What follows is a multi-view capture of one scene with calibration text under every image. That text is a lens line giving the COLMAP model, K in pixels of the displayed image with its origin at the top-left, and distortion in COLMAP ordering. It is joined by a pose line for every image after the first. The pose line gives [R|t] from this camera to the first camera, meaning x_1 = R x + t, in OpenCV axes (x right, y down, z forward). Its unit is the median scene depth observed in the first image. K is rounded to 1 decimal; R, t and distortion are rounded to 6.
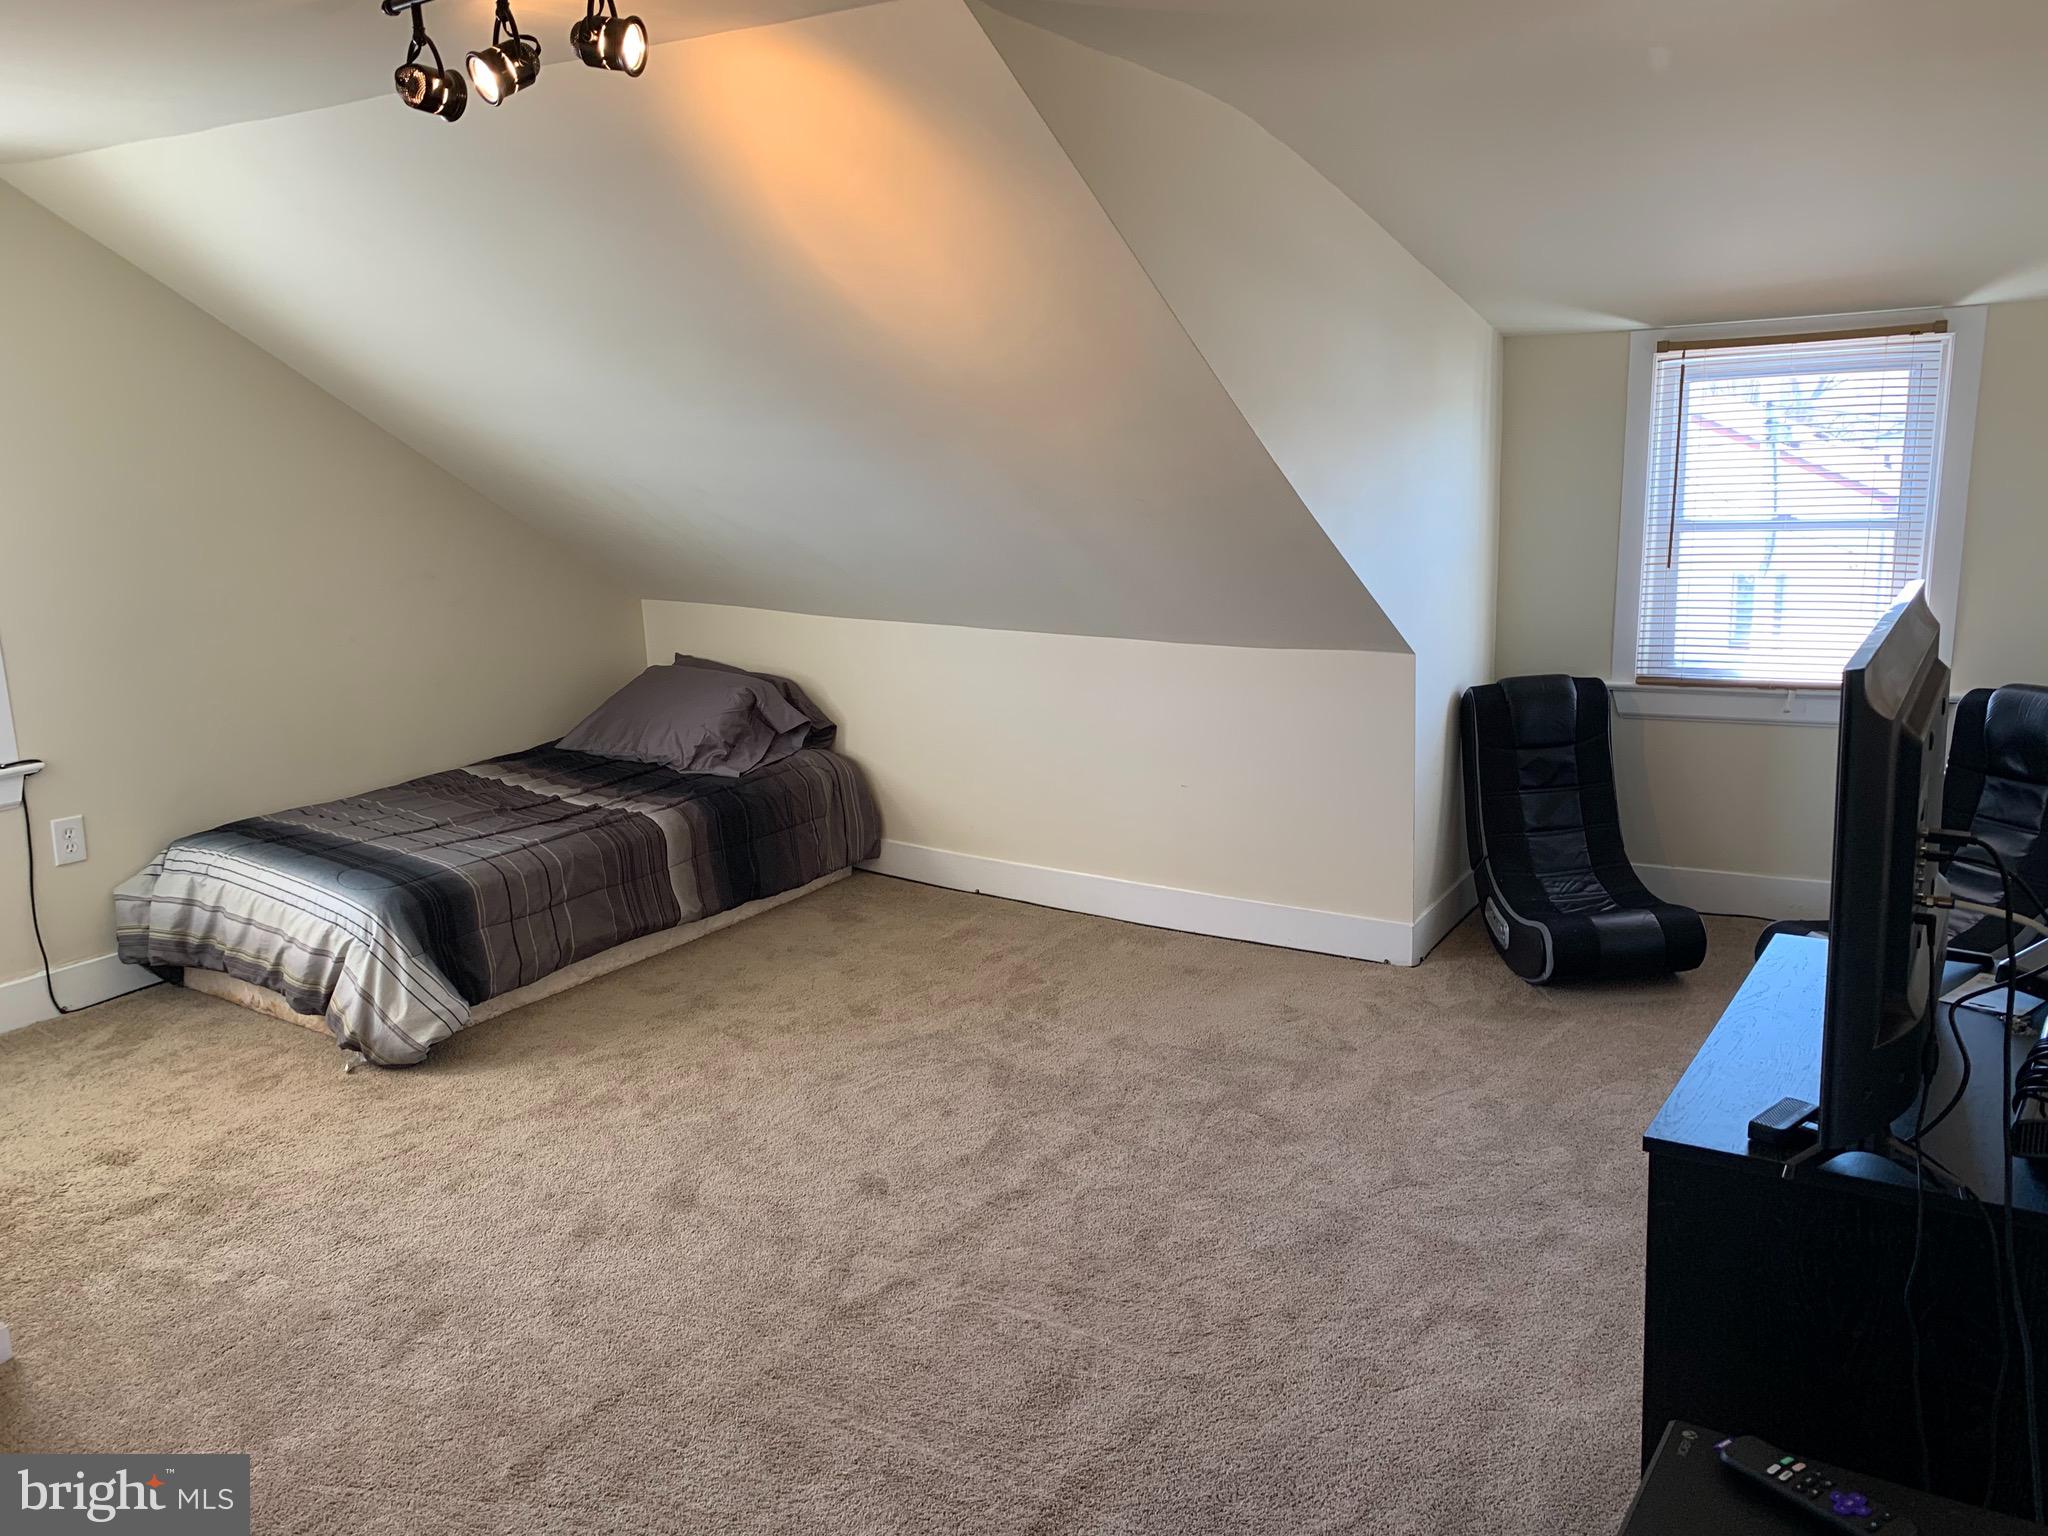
lens RADIAL K [[1588.2, 0, 1030.4], [0, 1588.2, 764.5], [0, 0, 1]] dist [0.042160, -0.032848]
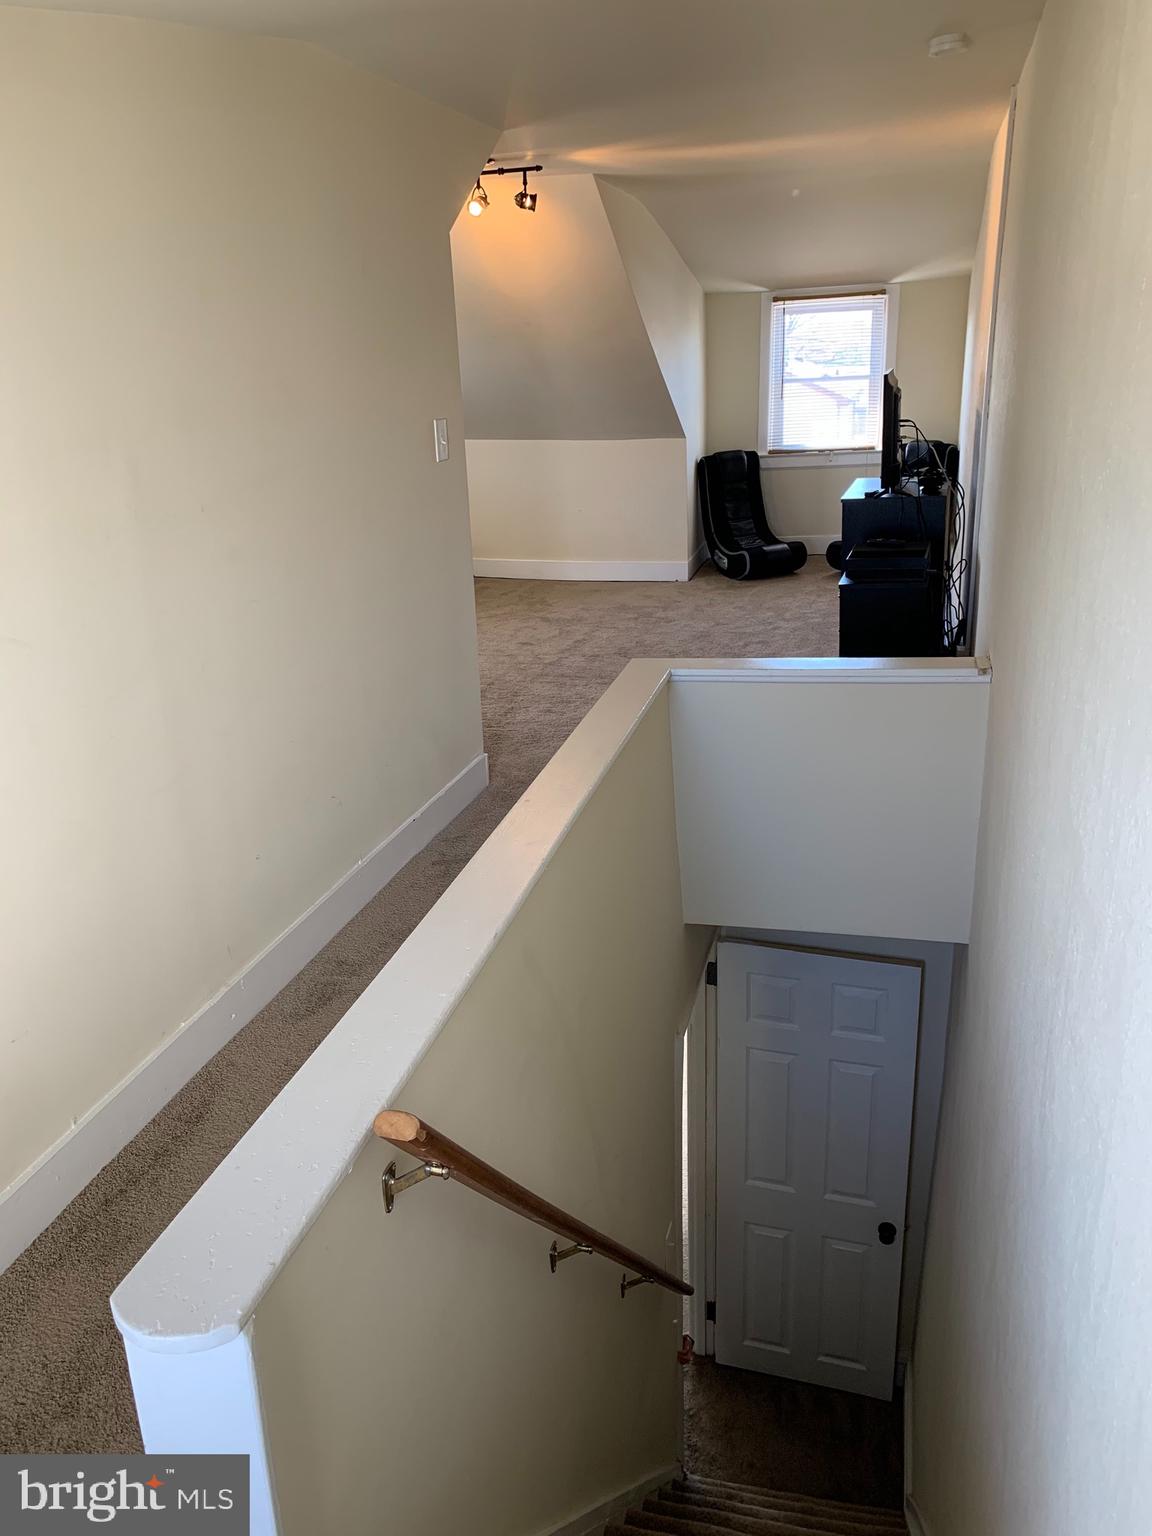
lens RADIAL K [[1191.2, 0, 575.9], [0, 1191.2, 772.6], [0, 0, 1]] dist [0.042160, -0.032848]
pose [[0.960394, -0.102455, 0.259124, -0.413442], [0.068665, 0.988290, 0.136266, 0.162901], [-0.270051, -0.113077, 0.956183, -0.674341]]
